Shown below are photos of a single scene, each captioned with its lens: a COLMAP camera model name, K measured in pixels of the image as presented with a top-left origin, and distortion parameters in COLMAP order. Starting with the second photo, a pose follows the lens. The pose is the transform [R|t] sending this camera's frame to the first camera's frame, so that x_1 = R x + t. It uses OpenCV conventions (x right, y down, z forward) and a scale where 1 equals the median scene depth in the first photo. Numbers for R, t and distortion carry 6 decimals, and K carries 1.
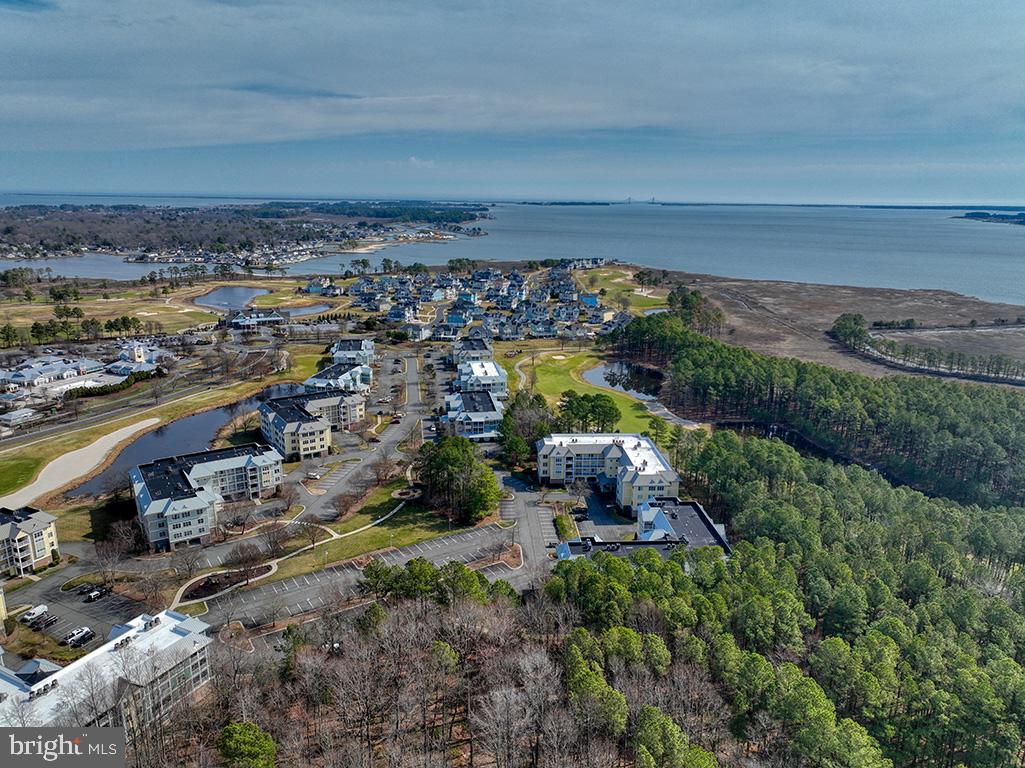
lens RADIAL K [[725.3, 0, 512.2], [0, 725.3, 381.3], [0, 0, 1]] dist [-0.000300, 0.015412]
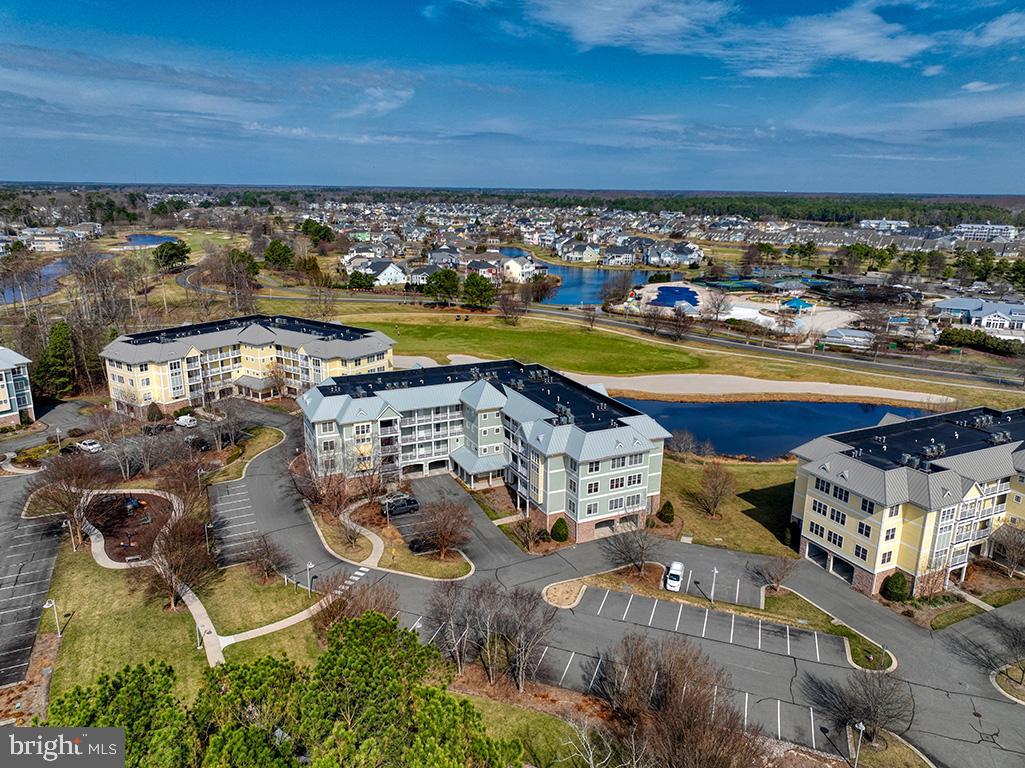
lens RADIAL K [[725.3, 0, 511.3], [0, 725.3, 389.3], [0, 0, 1]] dist [-0.000300, 0.015412]
pose [[-0.124769, 0.260494, -0.957380, 0.023517], [-0.266722, 0.920595, 0.285245, -0.018592], [0.955663, 0.290944, -0.045382, 0.868778]]
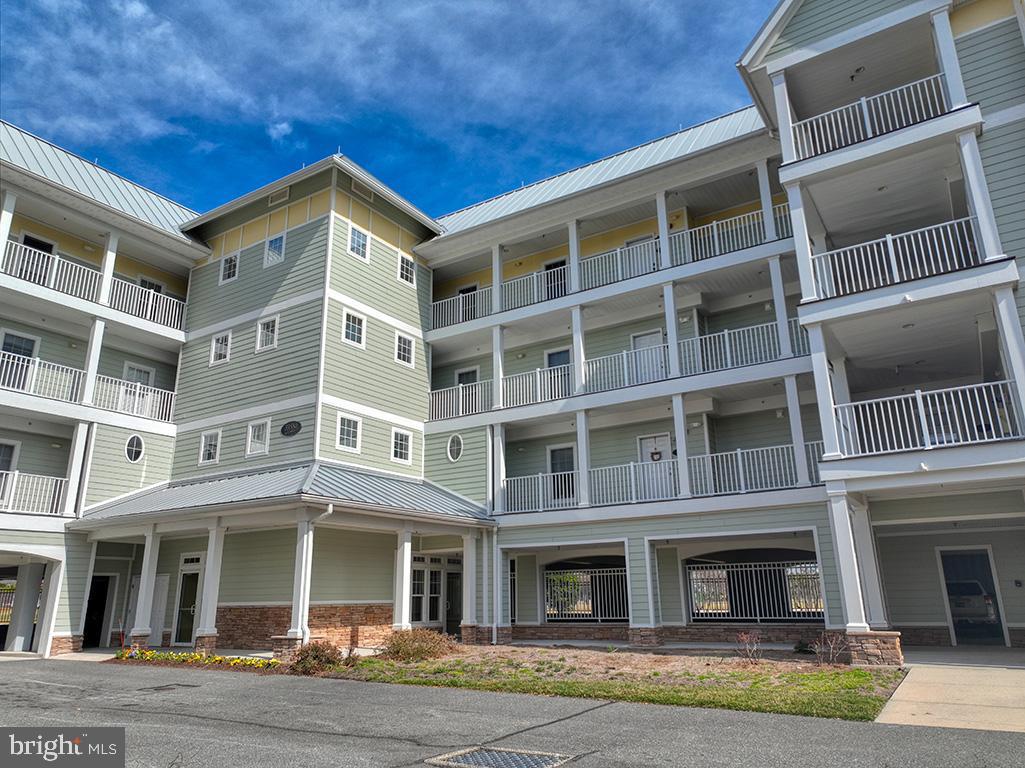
lens RADIAL K [[725.3, 0, 513.5], [0, 725.3, 379.3], [0, 0, 1]] dist [-0.000300, 0.015412]
pose [[0.424176, -0.281094, -0.860849, -0.282197], [-0.215560, 0.891940, -0.397462, 0.149648], [0.879550, 0.354159, 0.317747, 0.836806]]
